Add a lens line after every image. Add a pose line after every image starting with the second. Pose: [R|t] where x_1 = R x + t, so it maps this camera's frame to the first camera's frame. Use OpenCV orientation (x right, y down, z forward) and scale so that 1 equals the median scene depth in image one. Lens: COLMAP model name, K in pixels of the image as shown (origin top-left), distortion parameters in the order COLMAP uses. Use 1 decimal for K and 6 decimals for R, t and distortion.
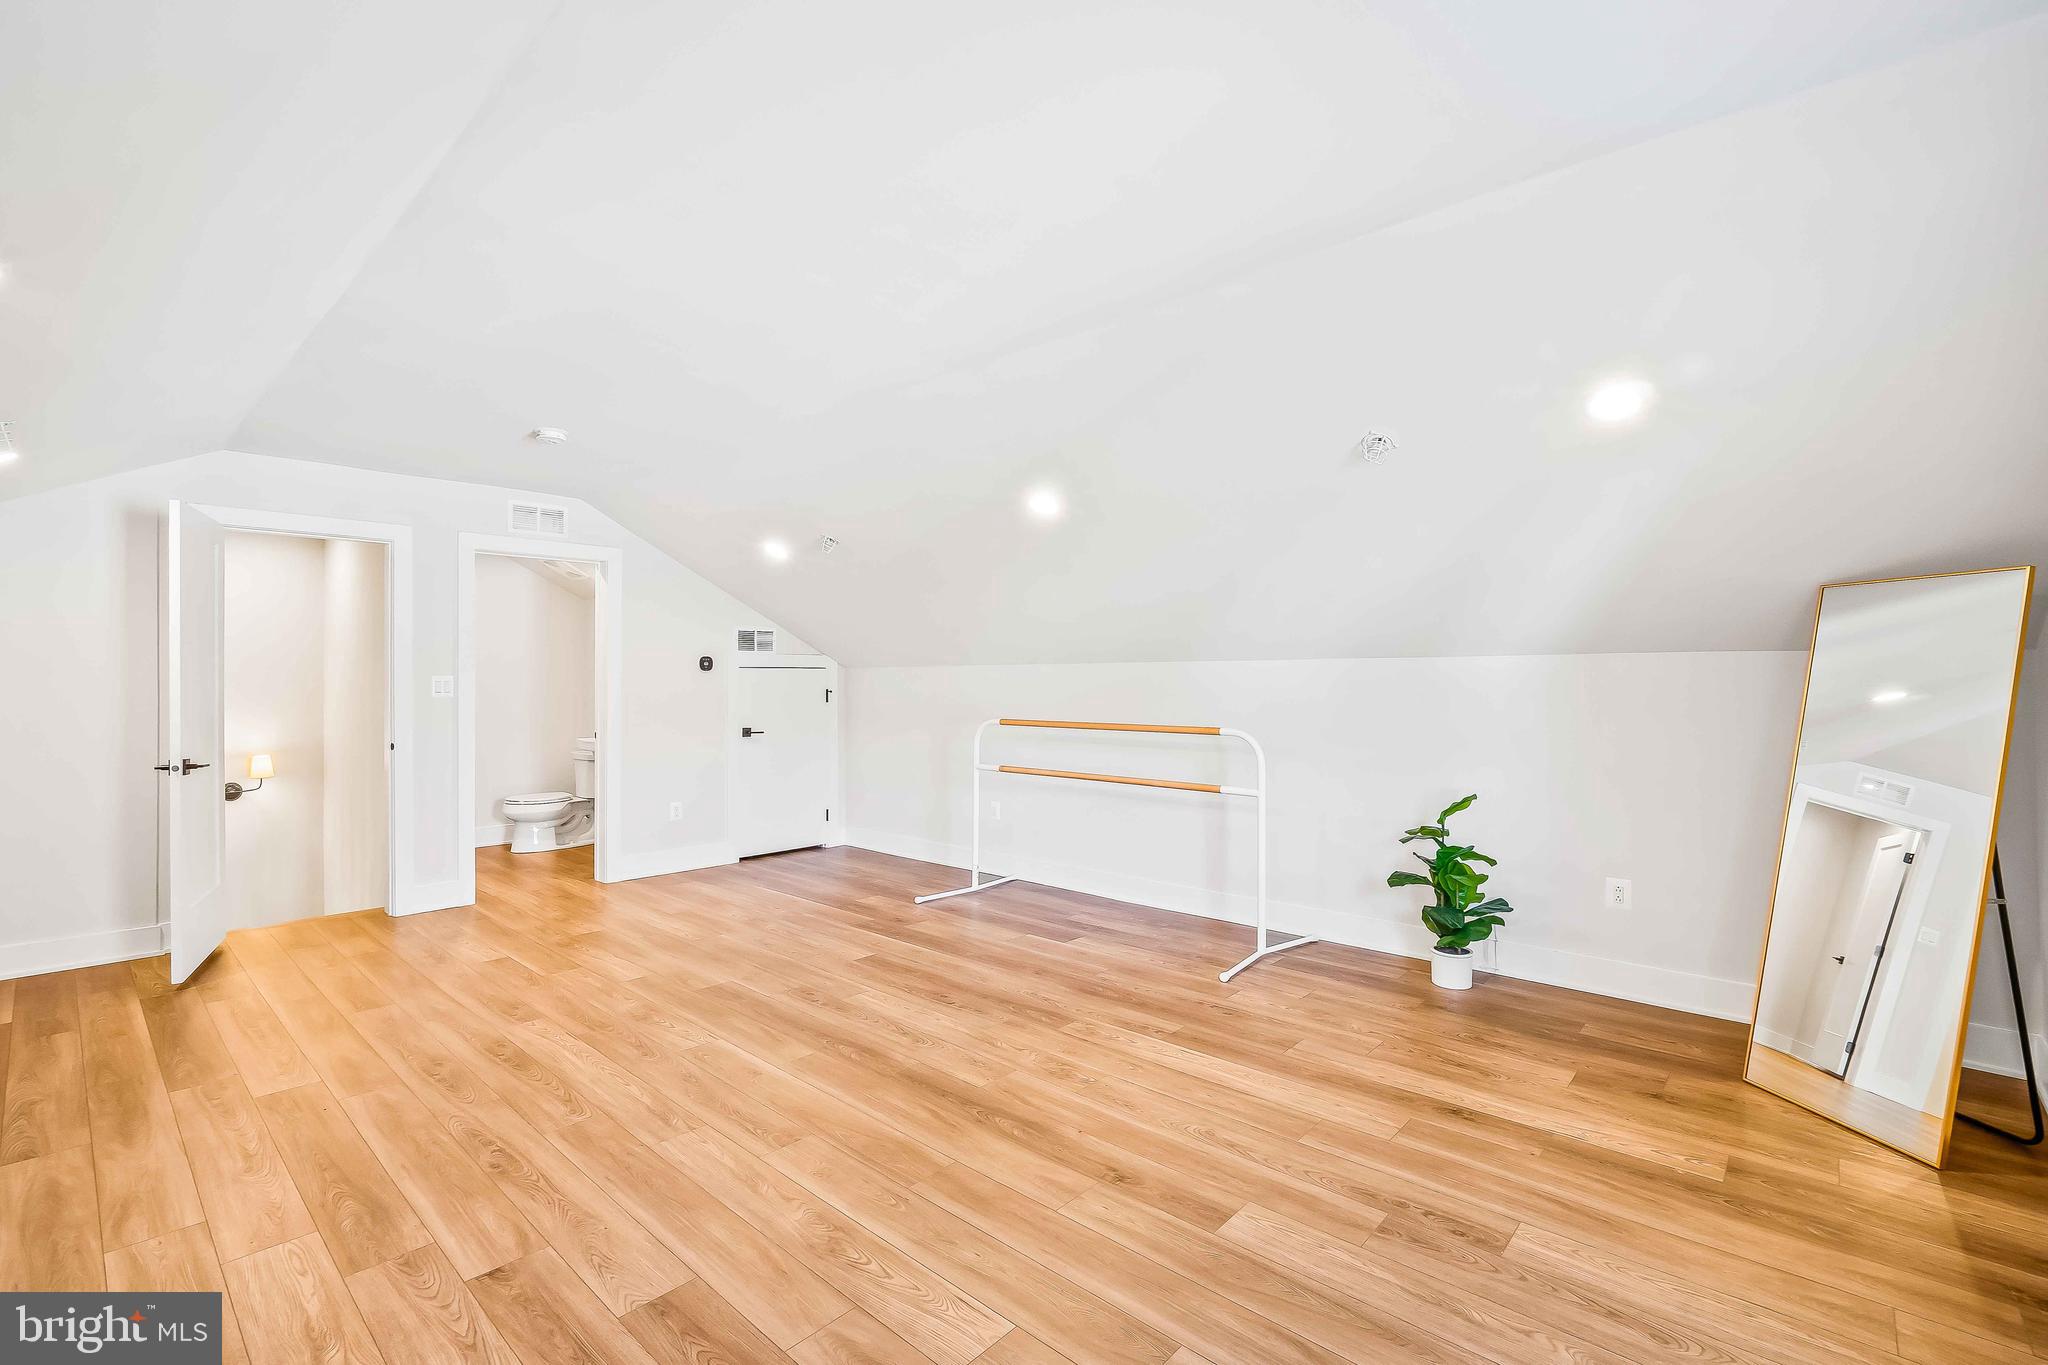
lens RADIAL K [[924.7, 0, 1024.0], [0, 924.7, 682.5], [0, 0, 1]] dist [0.000765, 0.000177]
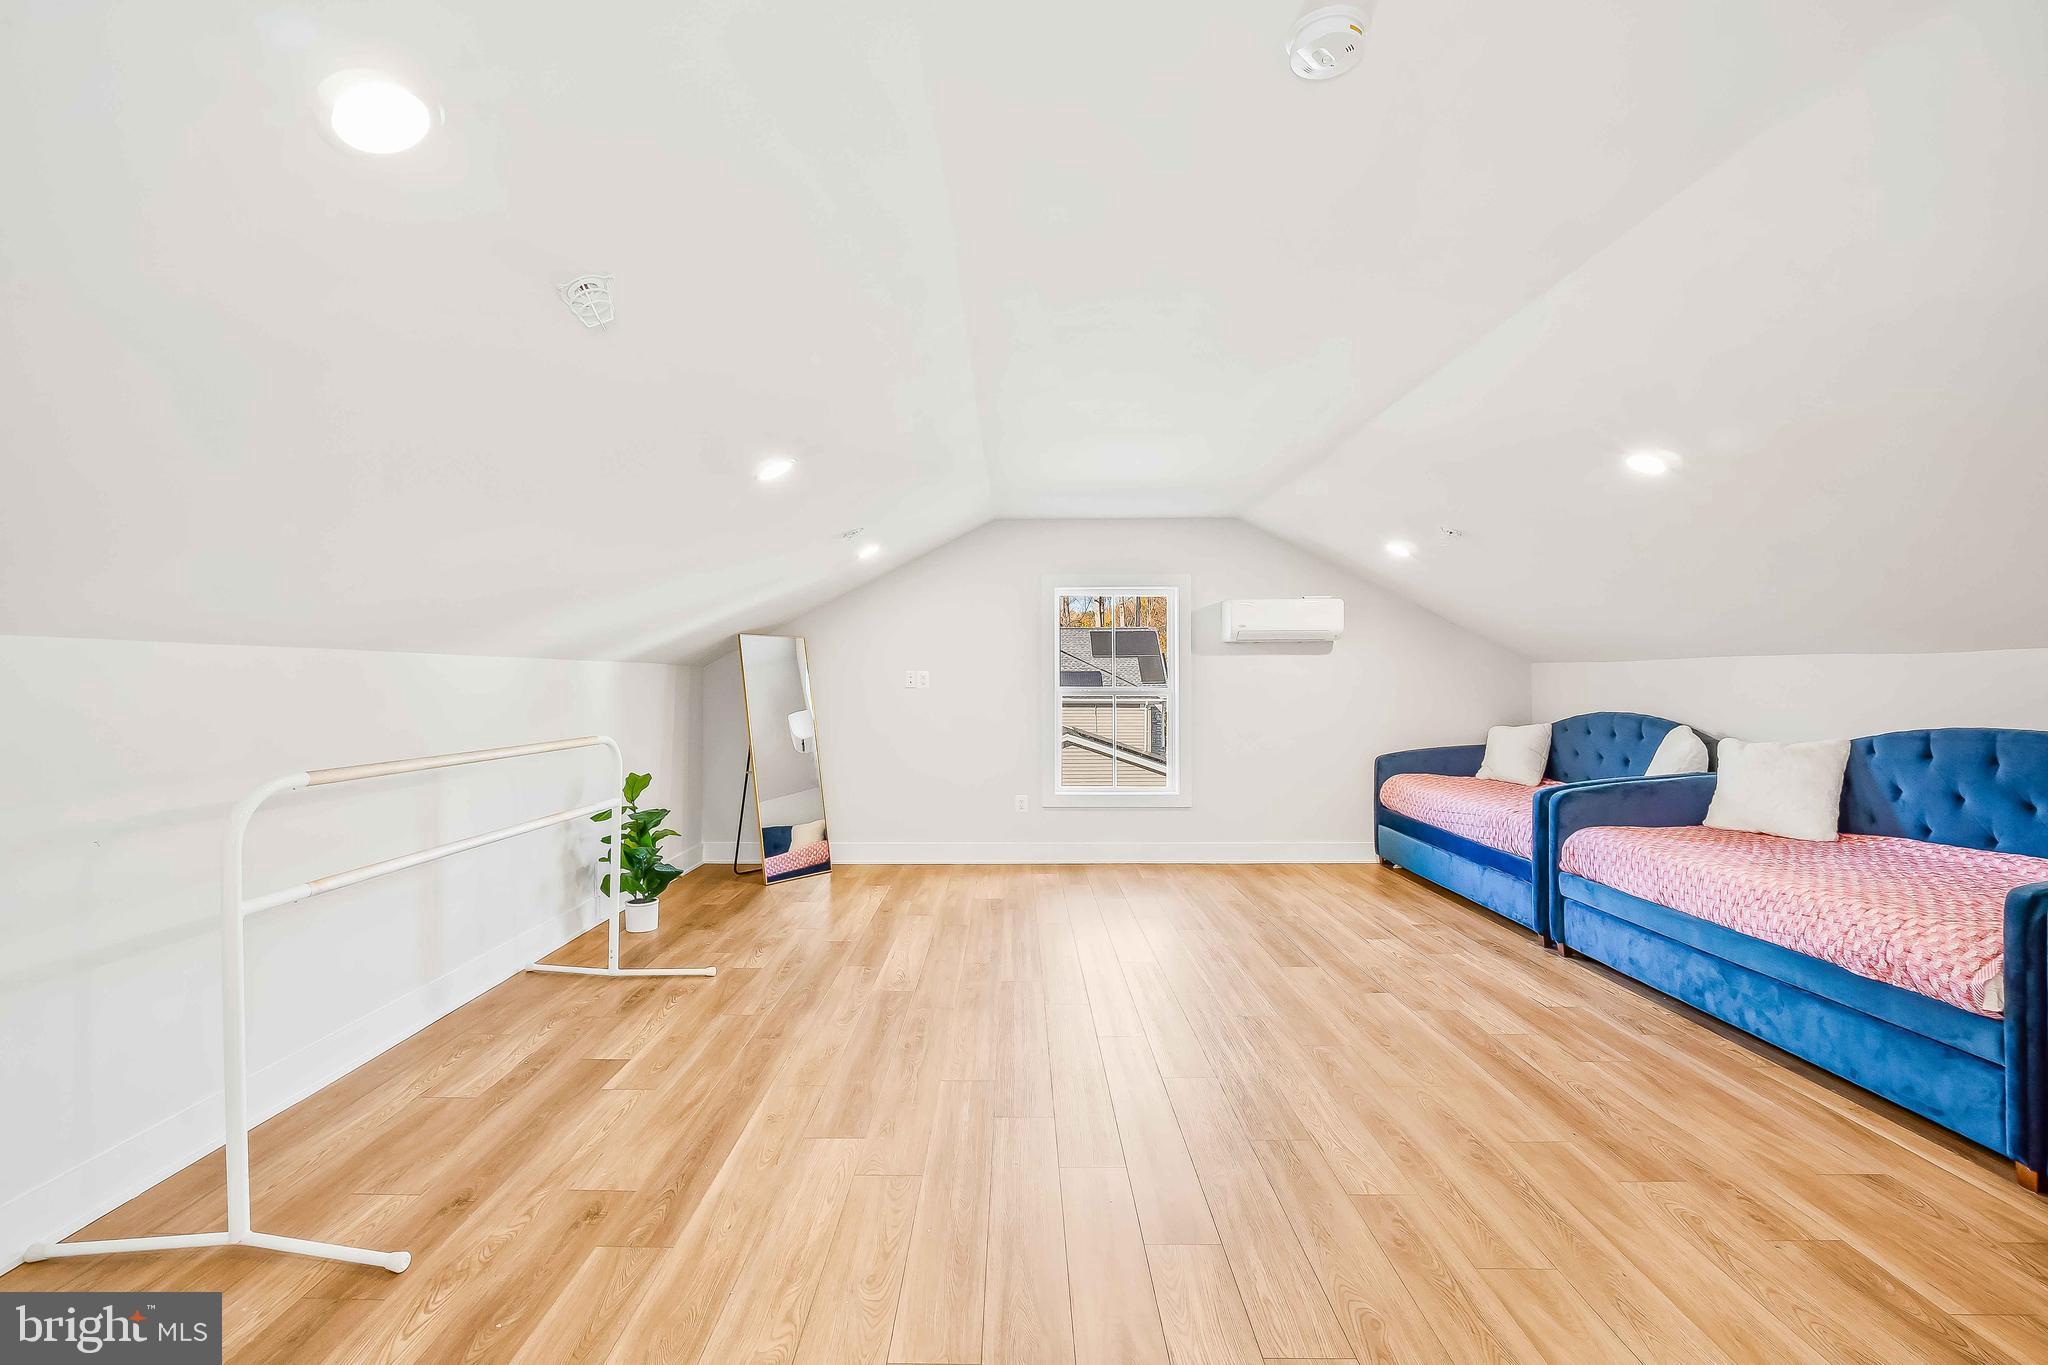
lens RADIAL K [[924.7, 0, 1024.0], [0, 924.7, 682.5], [0, 0, 1]] dist [0.000765, 0.000177]
pose [[-0.682804, 0.001417, 0.730601, -0.834441], [0.002882, 0.999996, 0.000753, 0.006035], [-0.730596, 0.002619, -0.682805, 1.605357]]
